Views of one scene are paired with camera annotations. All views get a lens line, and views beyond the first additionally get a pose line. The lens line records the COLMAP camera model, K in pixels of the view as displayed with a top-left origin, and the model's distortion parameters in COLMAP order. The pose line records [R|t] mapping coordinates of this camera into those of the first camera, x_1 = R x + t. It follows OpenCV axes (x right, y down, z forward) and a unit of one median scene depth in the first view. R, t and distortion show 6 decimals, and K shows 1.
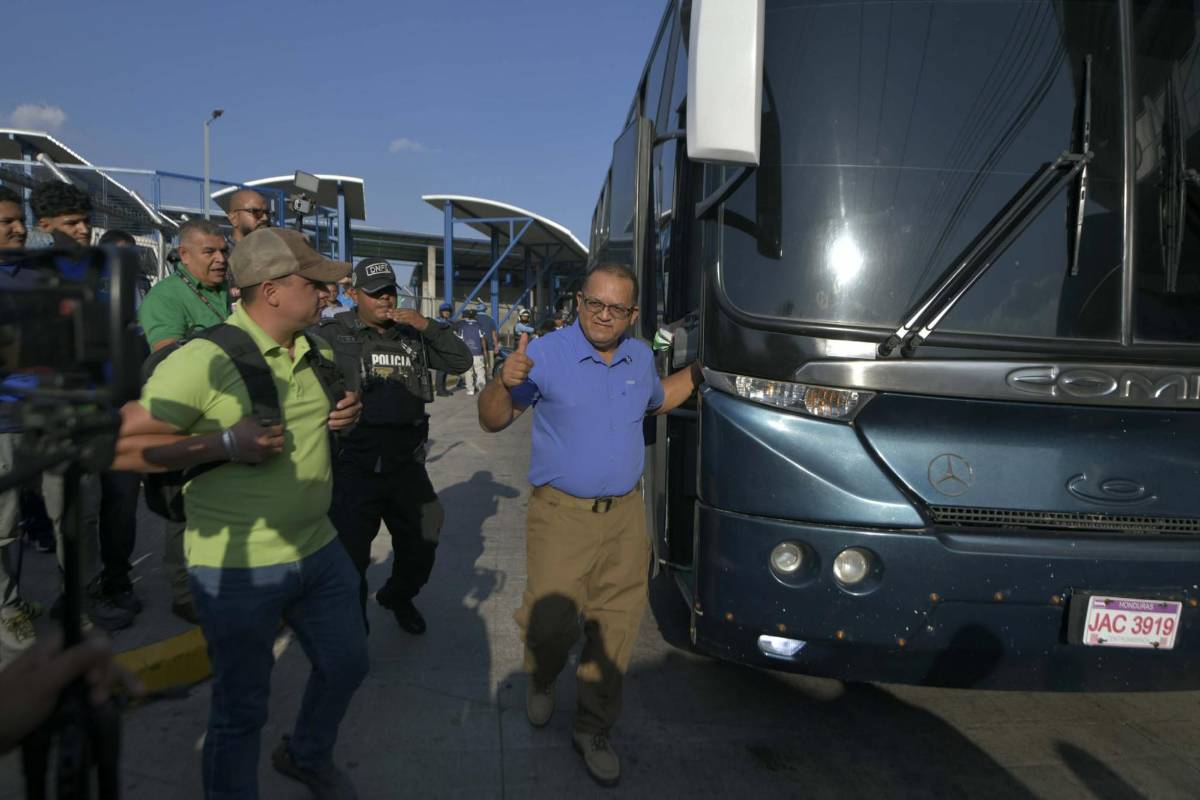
lens RADIAL K [[756.5, 0, 631.3], [0, 756.5, 399.2], [0, 0, 1]] dist [0.016029, 0.001495]
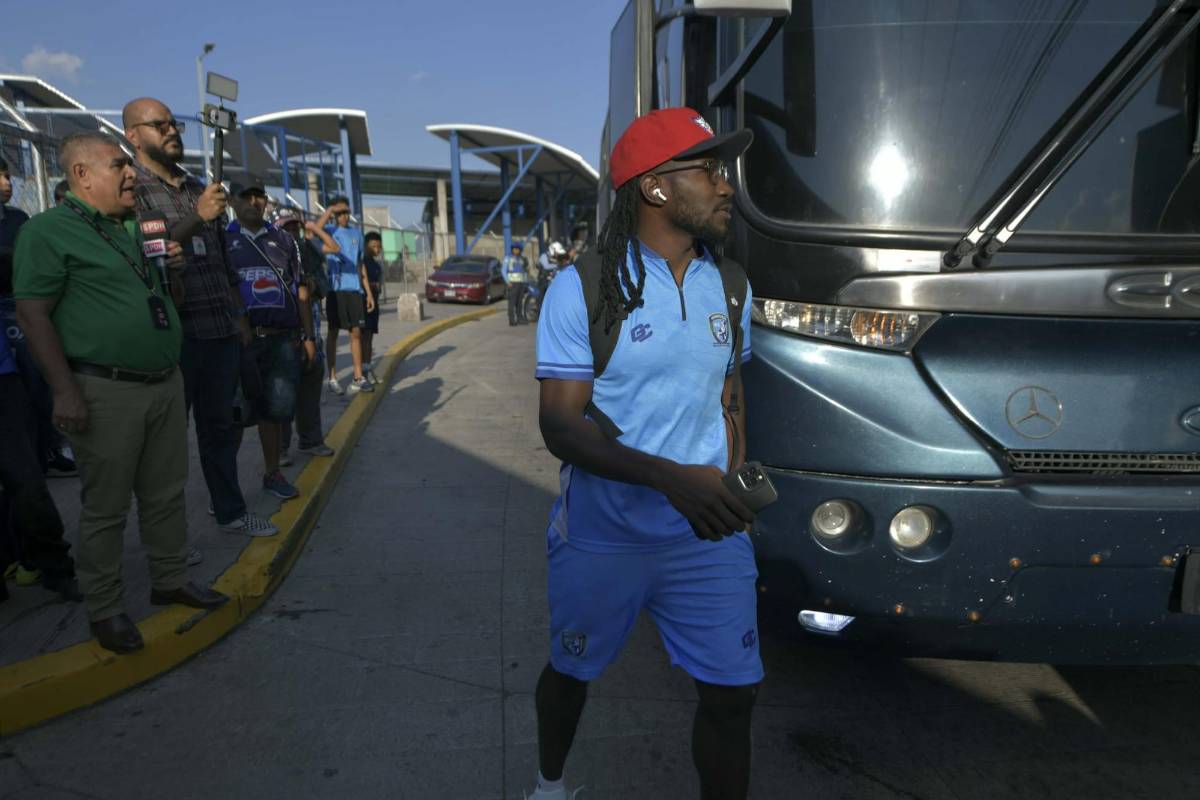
lens RADIAL K [[756.5, 0, 631.3], [0, 756.5, 399.2], [0, 0, 1]] dist [0.016029, 0.001495]
pose [[0.998840, -0.037866, -0.029735, 0.015845], [0.040449, 0.994964, 0.091706, -0.005676], [0.026113, -0.092803, 0.995342, 0.178965]]
